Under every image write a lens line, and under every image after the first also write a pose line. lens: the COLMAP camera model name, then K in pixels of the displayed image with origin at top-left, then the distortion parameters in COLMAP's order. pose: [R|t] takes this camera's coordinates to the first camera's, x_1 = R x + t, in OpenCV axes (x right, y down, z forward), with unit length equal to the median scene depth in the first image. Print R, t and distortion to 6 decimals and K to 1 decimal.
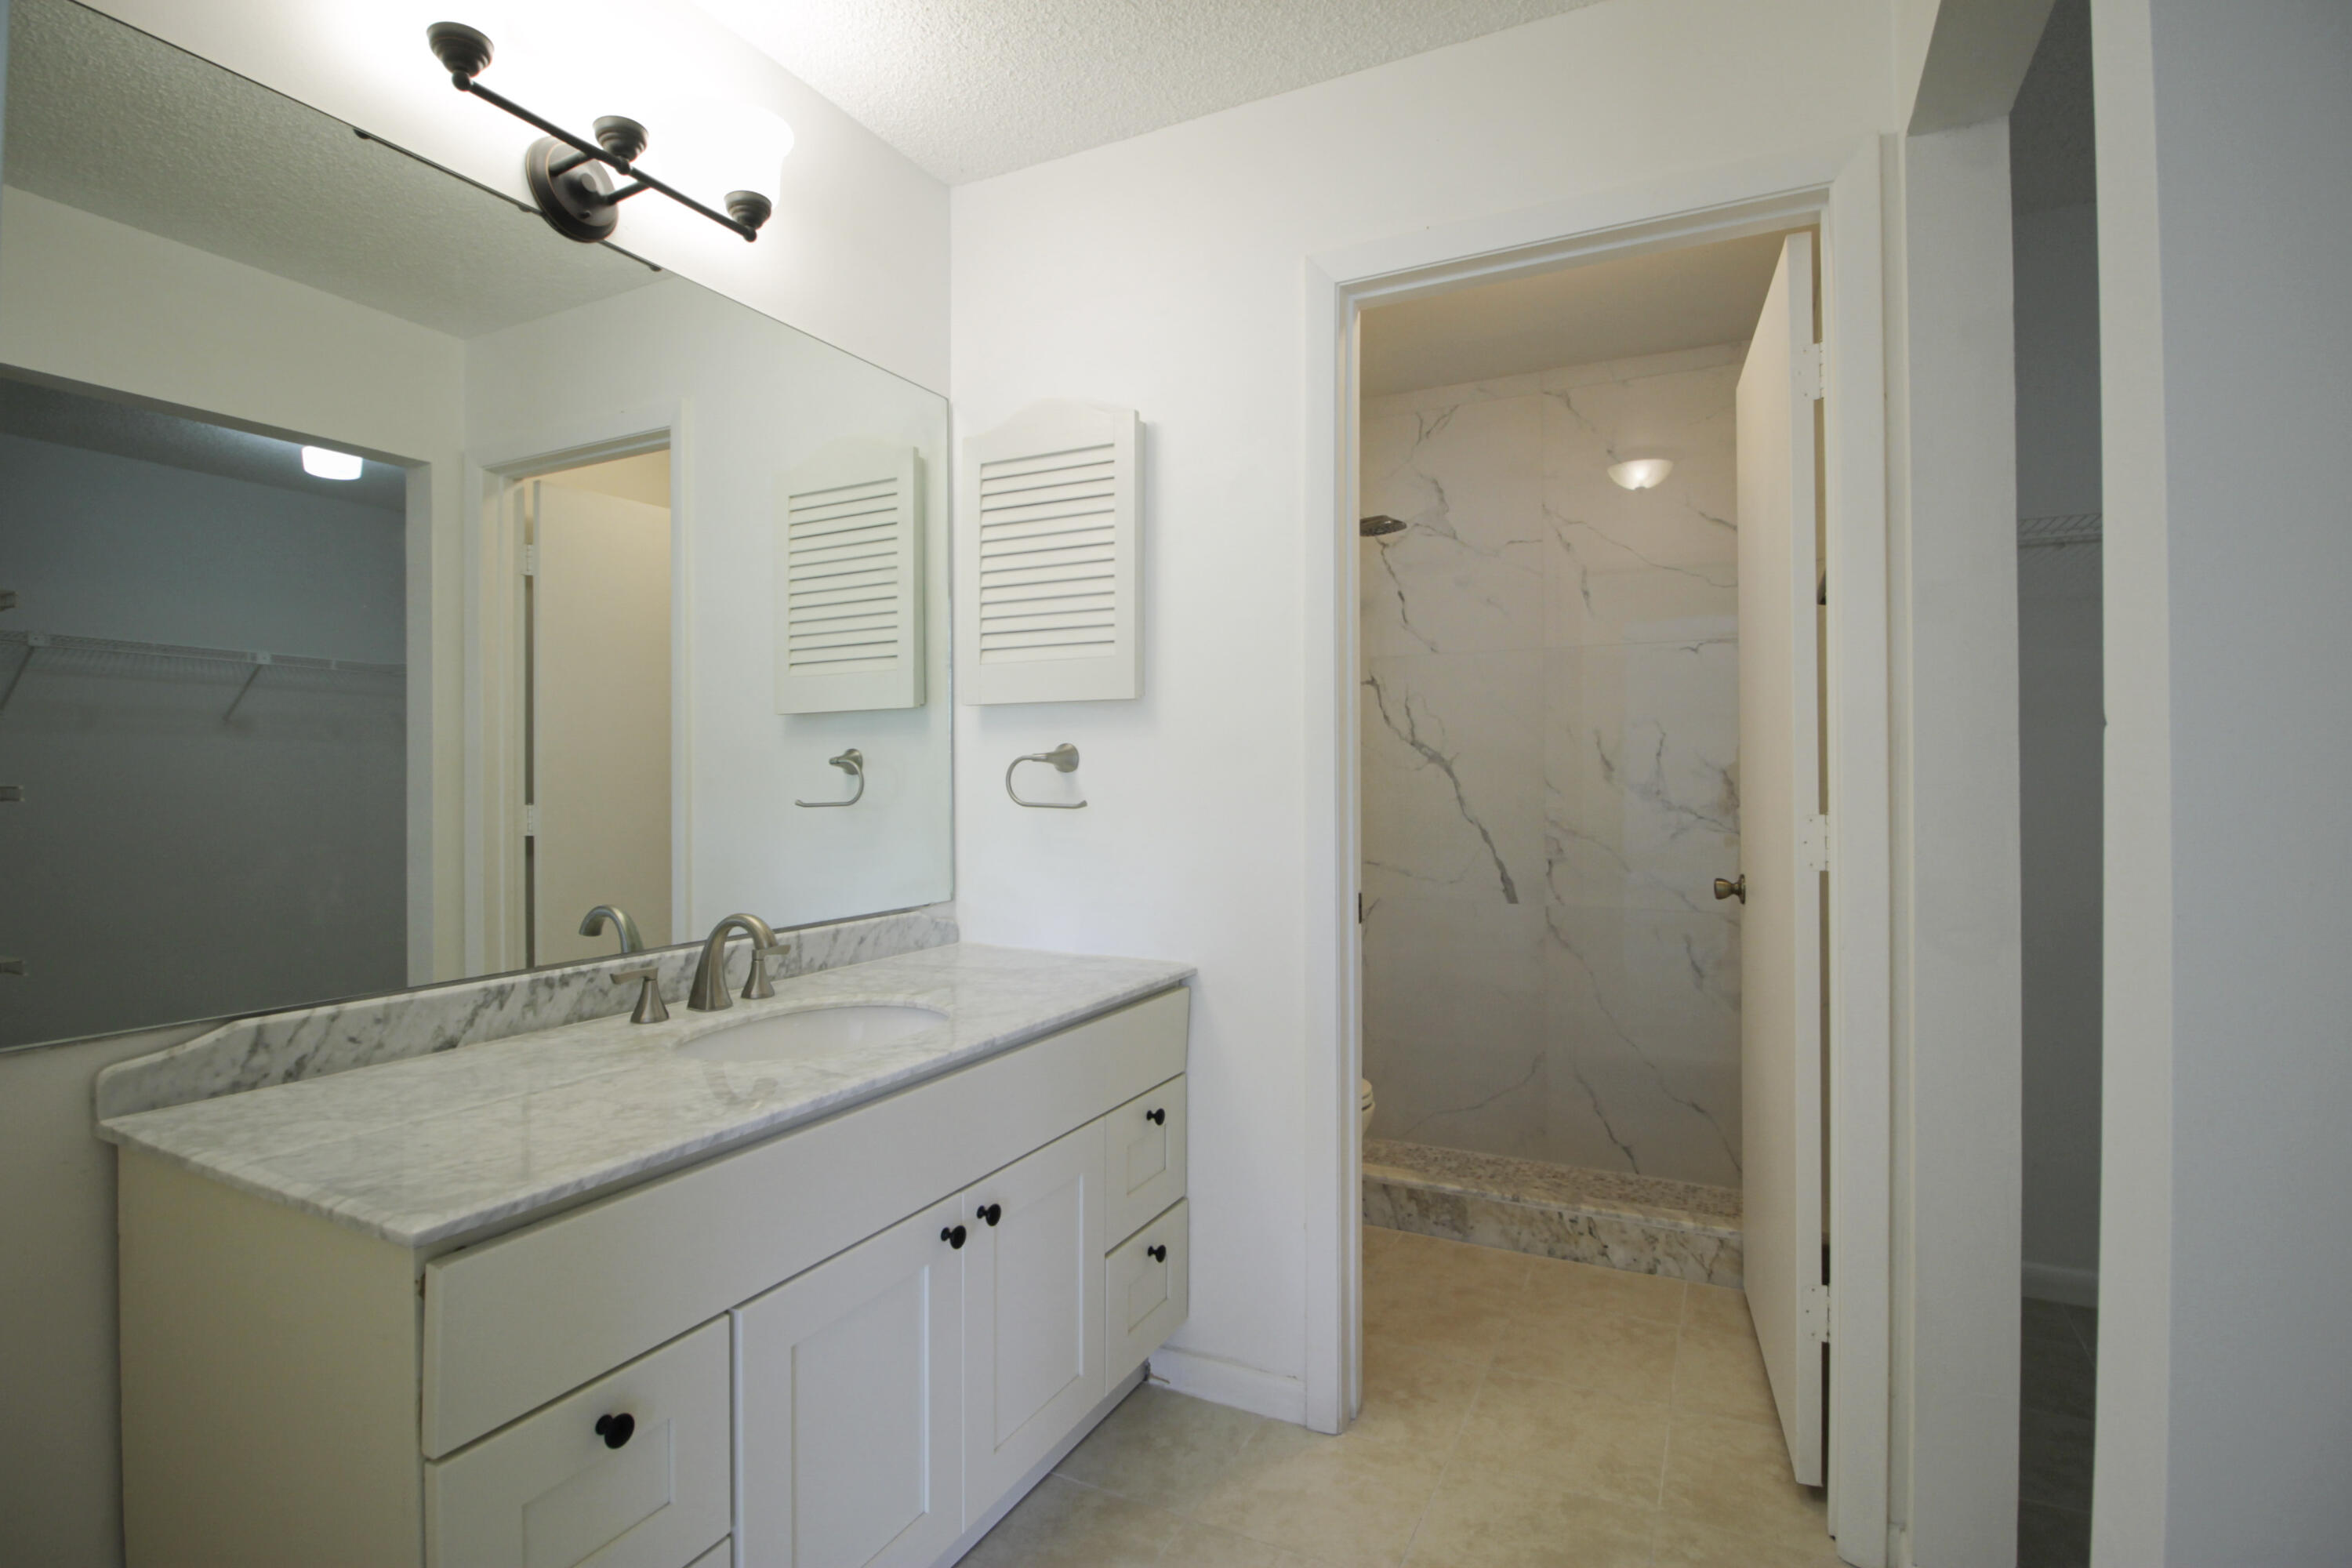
lens RADIAL K [[1133.0, 0, 1178.6], [0, 1133.0, 772.1], [0, 0, 1]] dist [-0.002467, -0.000966]
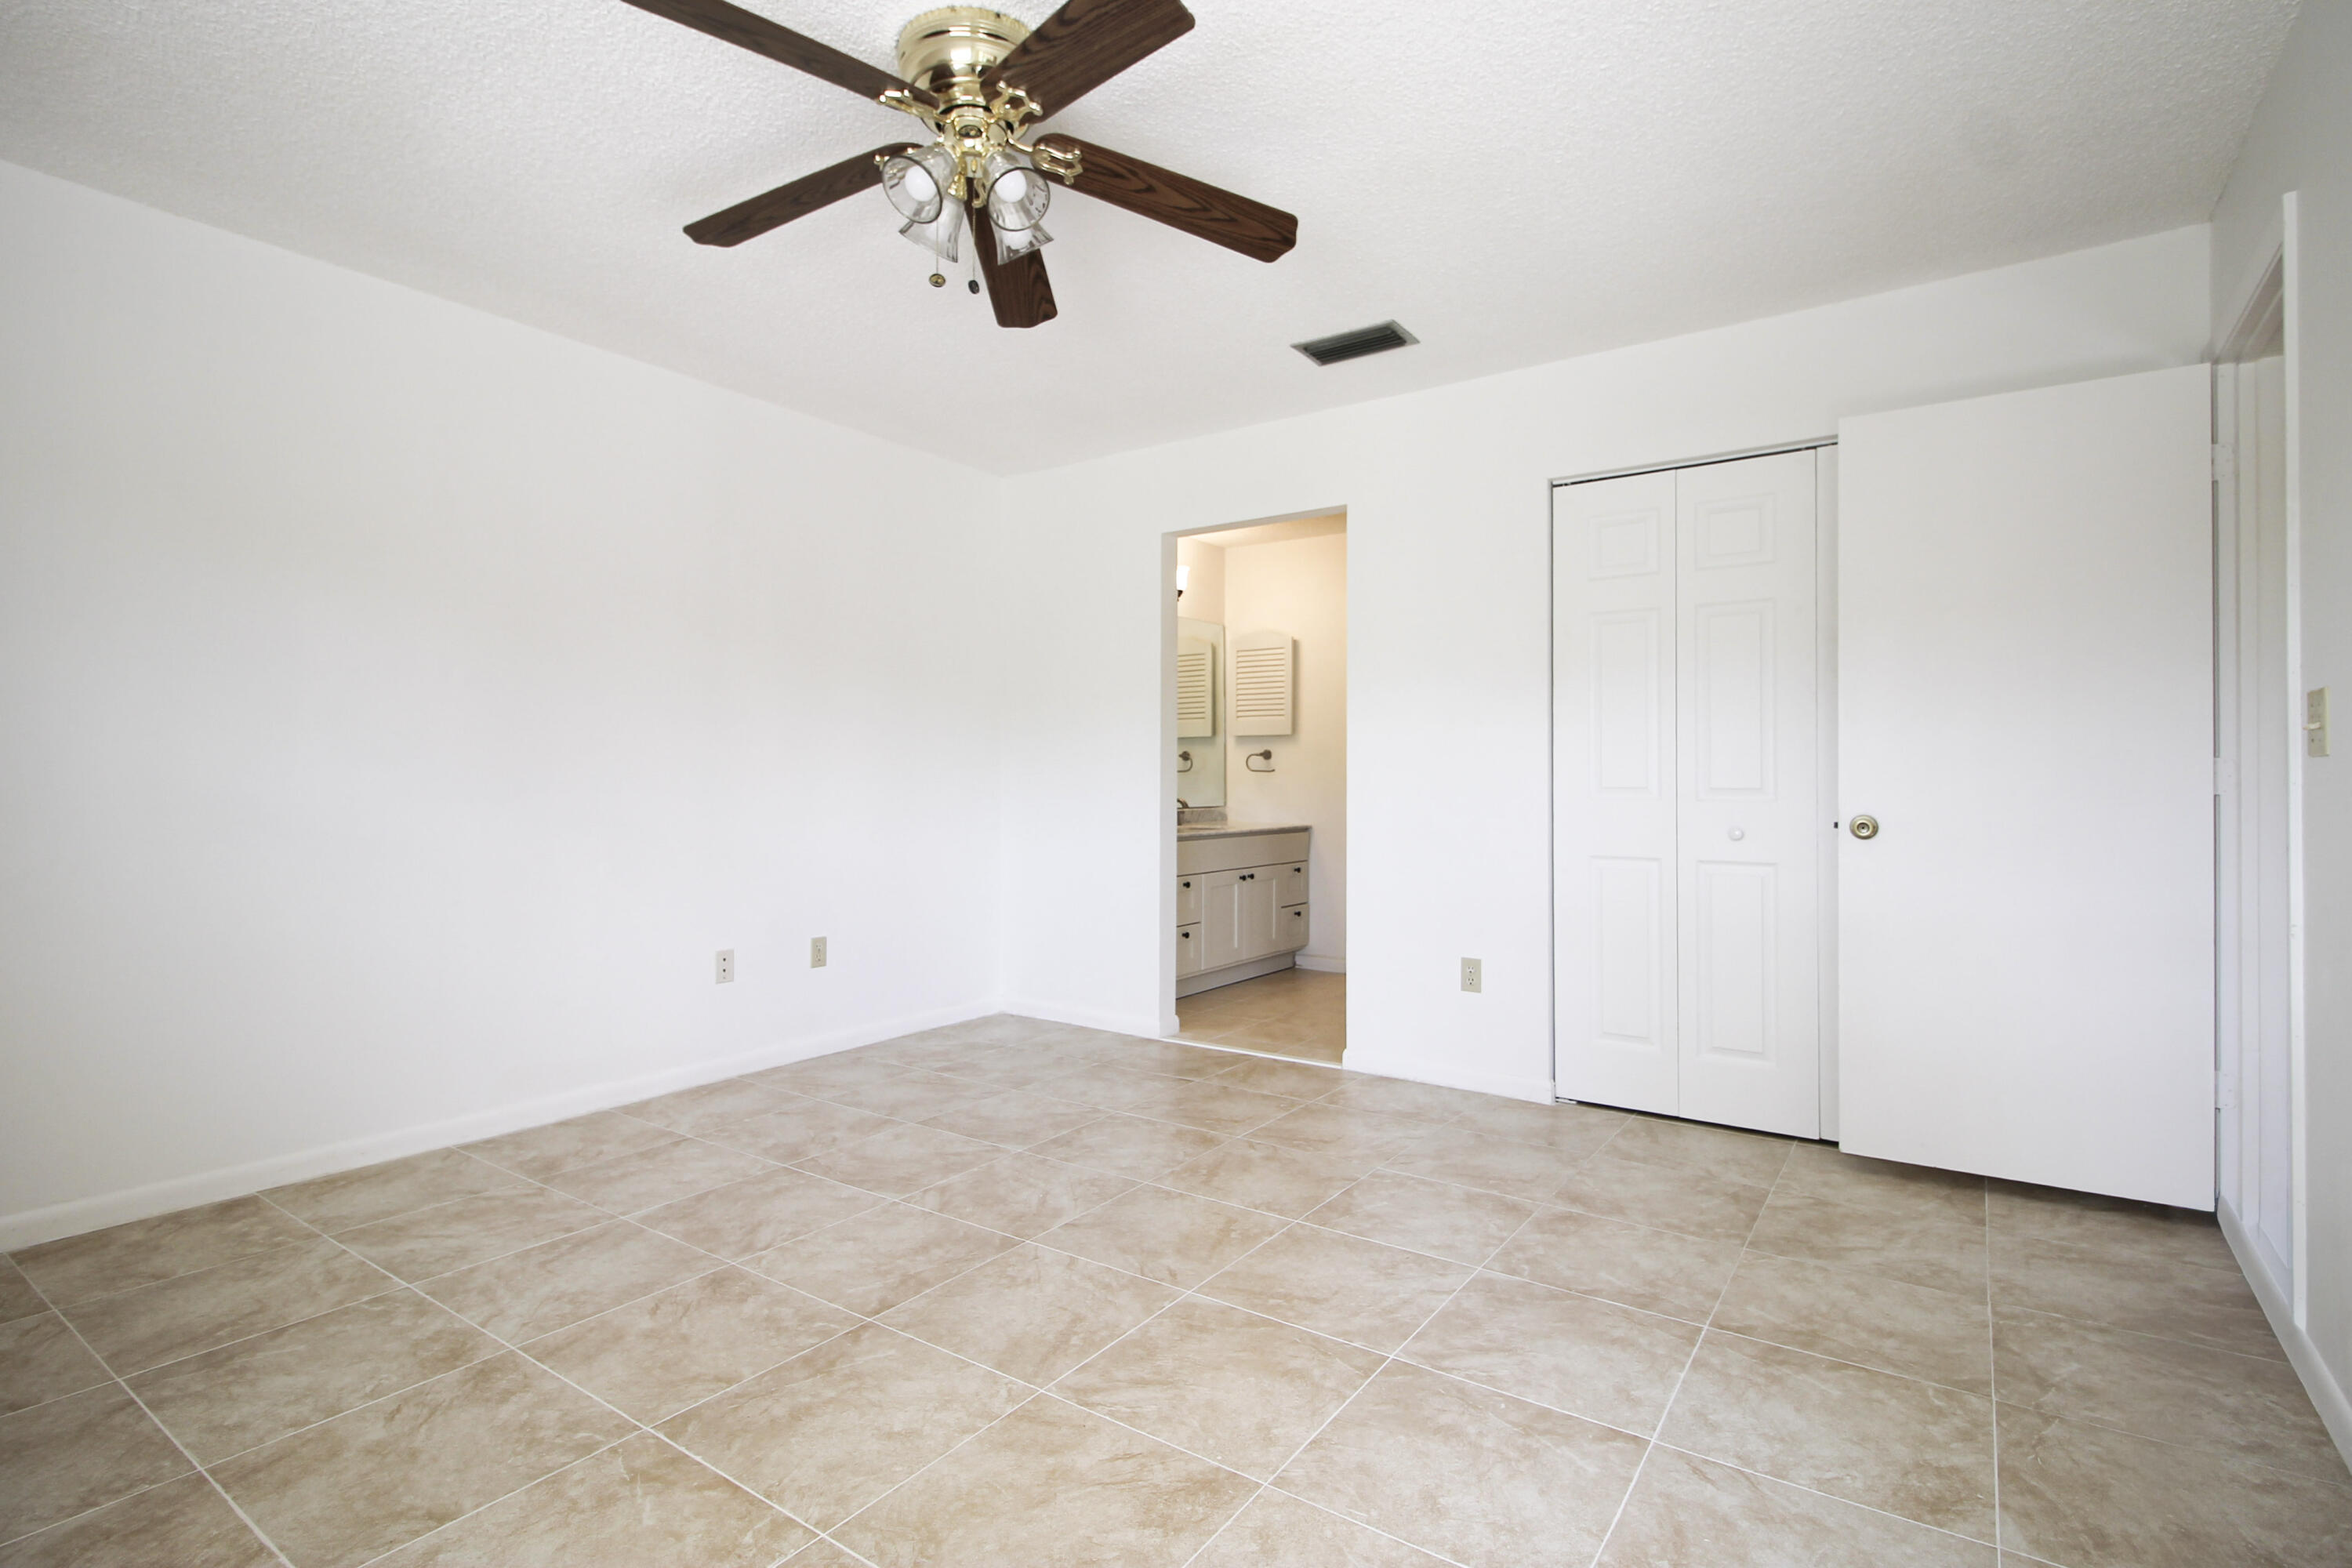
lens RADIAL K [[1133.0, 0, 1178.6], [0, 1133.0, 772.1], [0, 0, 1]] dist [-0.002467, -0.000966]
pose [[0.989586, 0.003875, -0.143887, 0.074891], [-0.002784, 0.999966, 0.007783, 0.008511], [0.143913, -0.007302, 0.989563, -1.527005]]
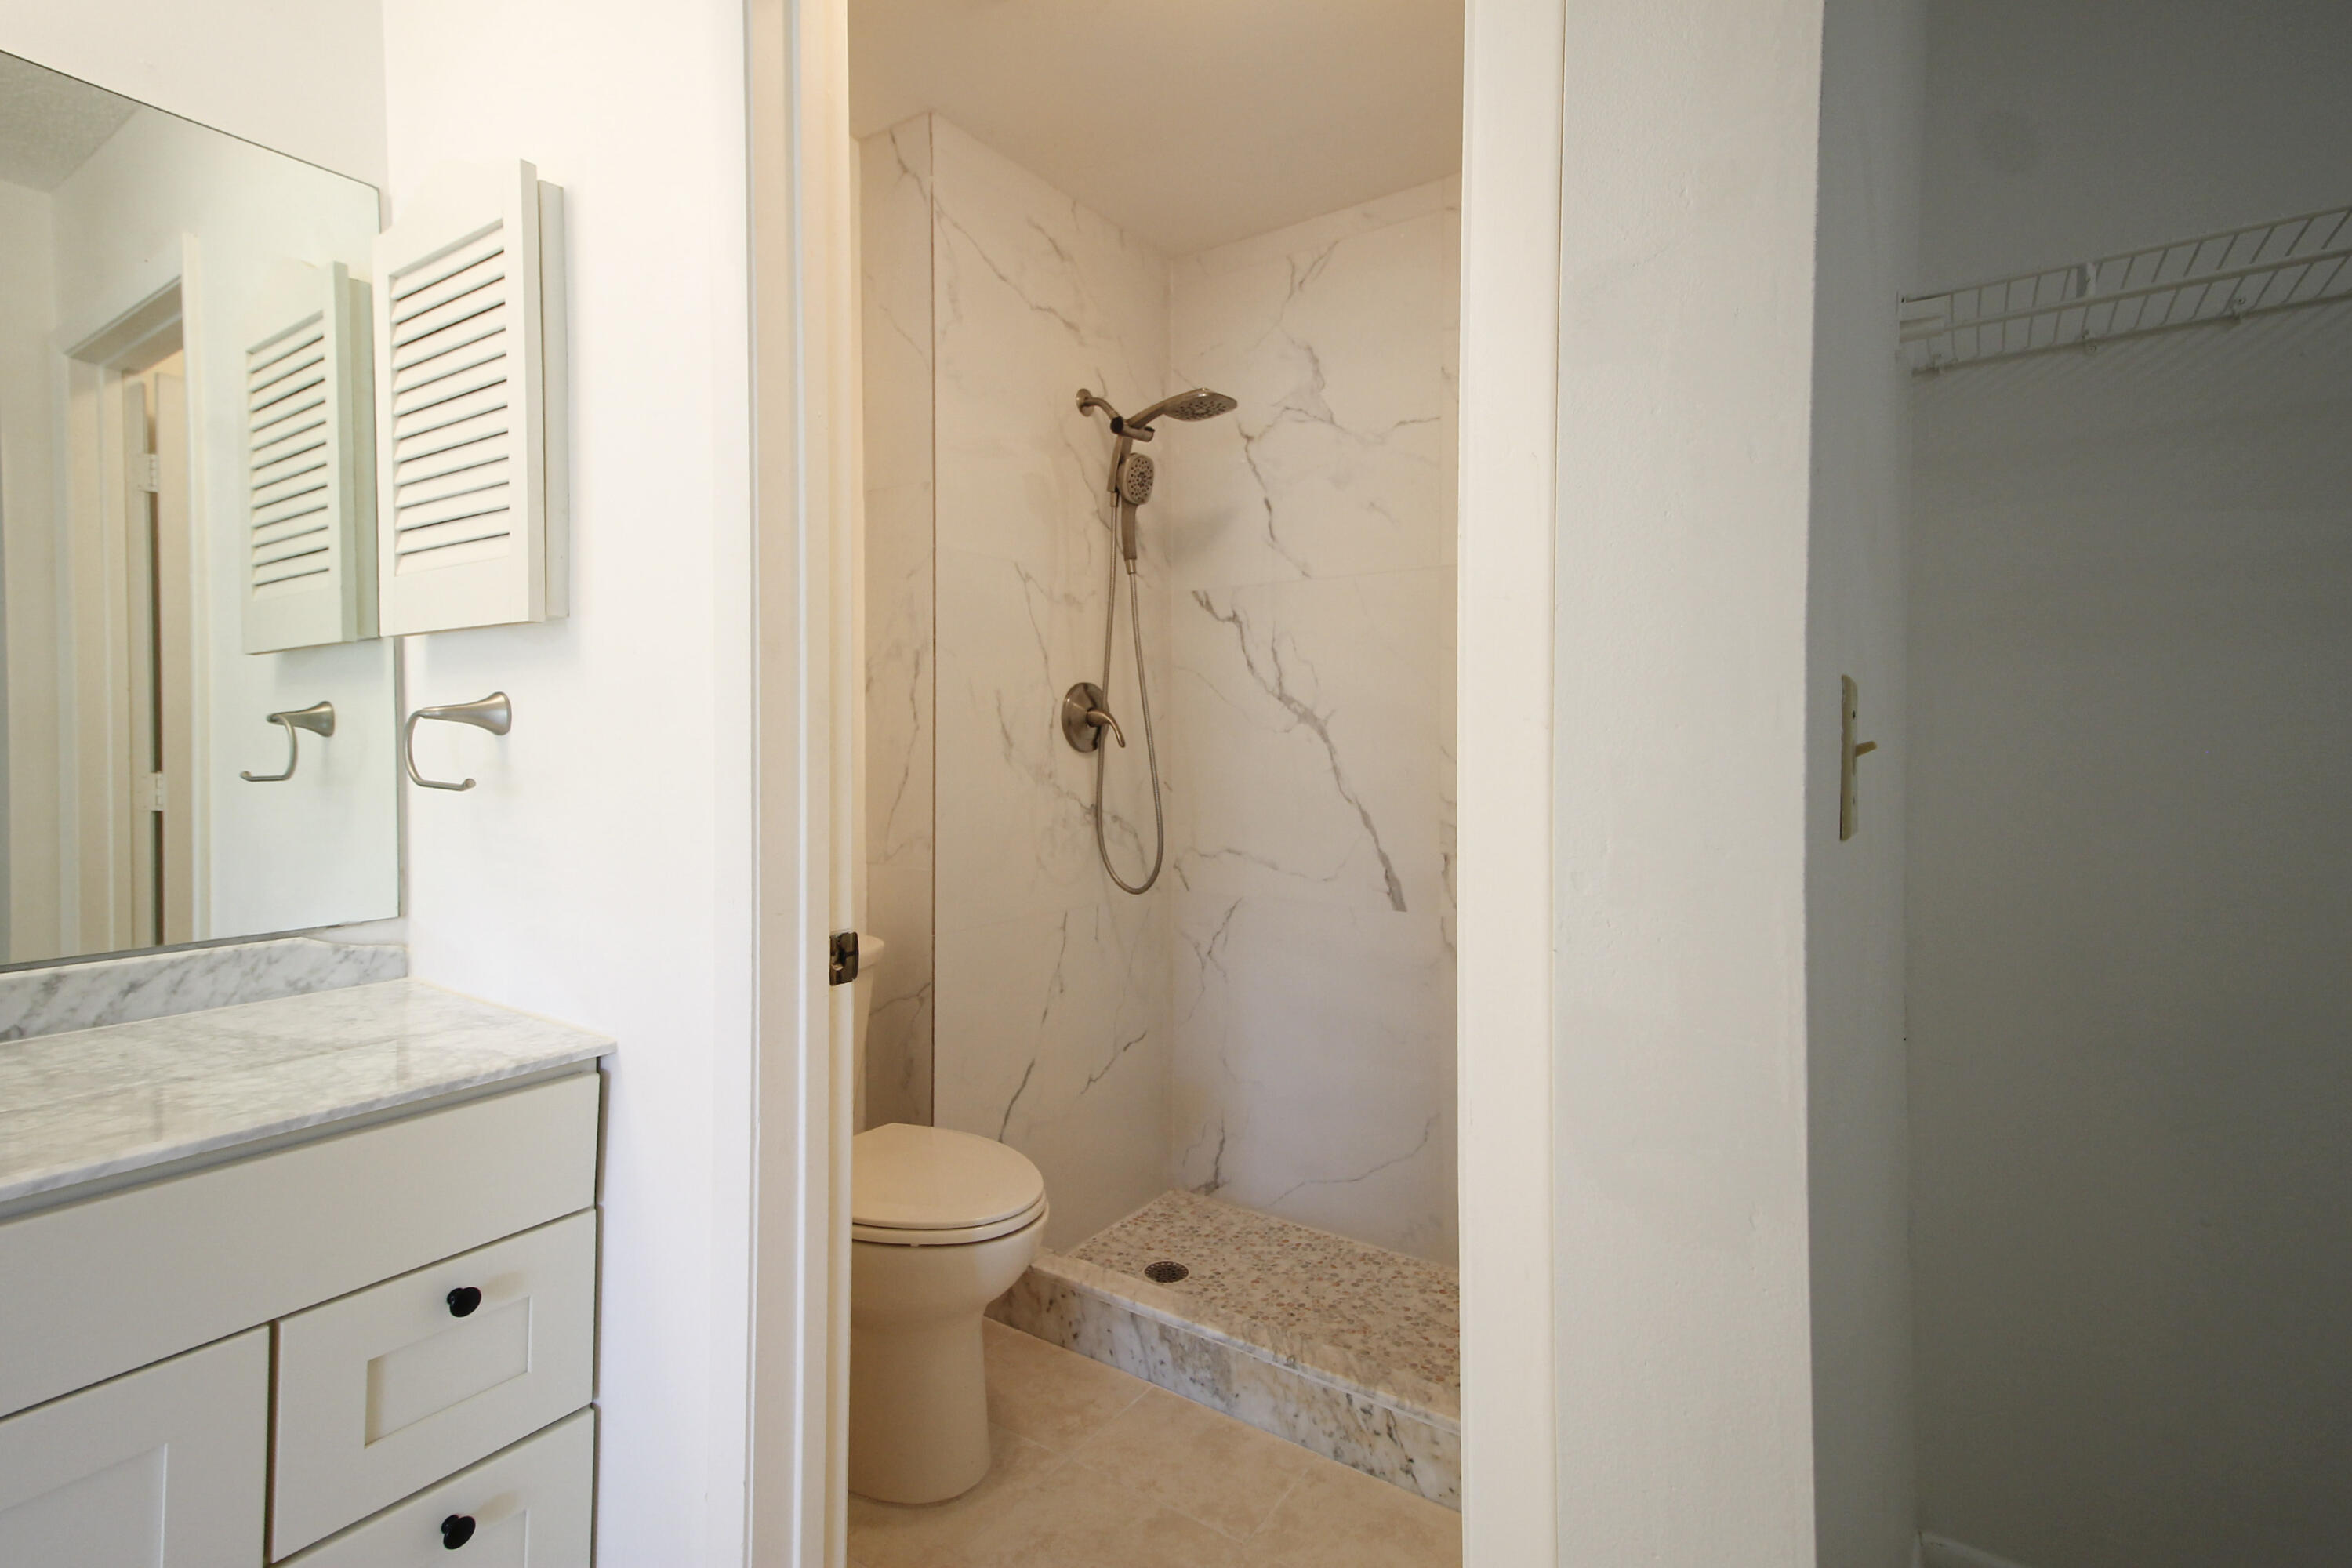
lens RADIAL K [[1097.2, 0, 1176.8], [0, 1097.2, 756.0], [0, 0, 1]] dist [0.053733, -0.000240]
pose [[0.988891, 0.004025, -0.148586, 0.327412], [-0.001076, 0.999801, 0.019921, -0.000632], [0.148637, -0.019540, 0.988699, 0.335015]]
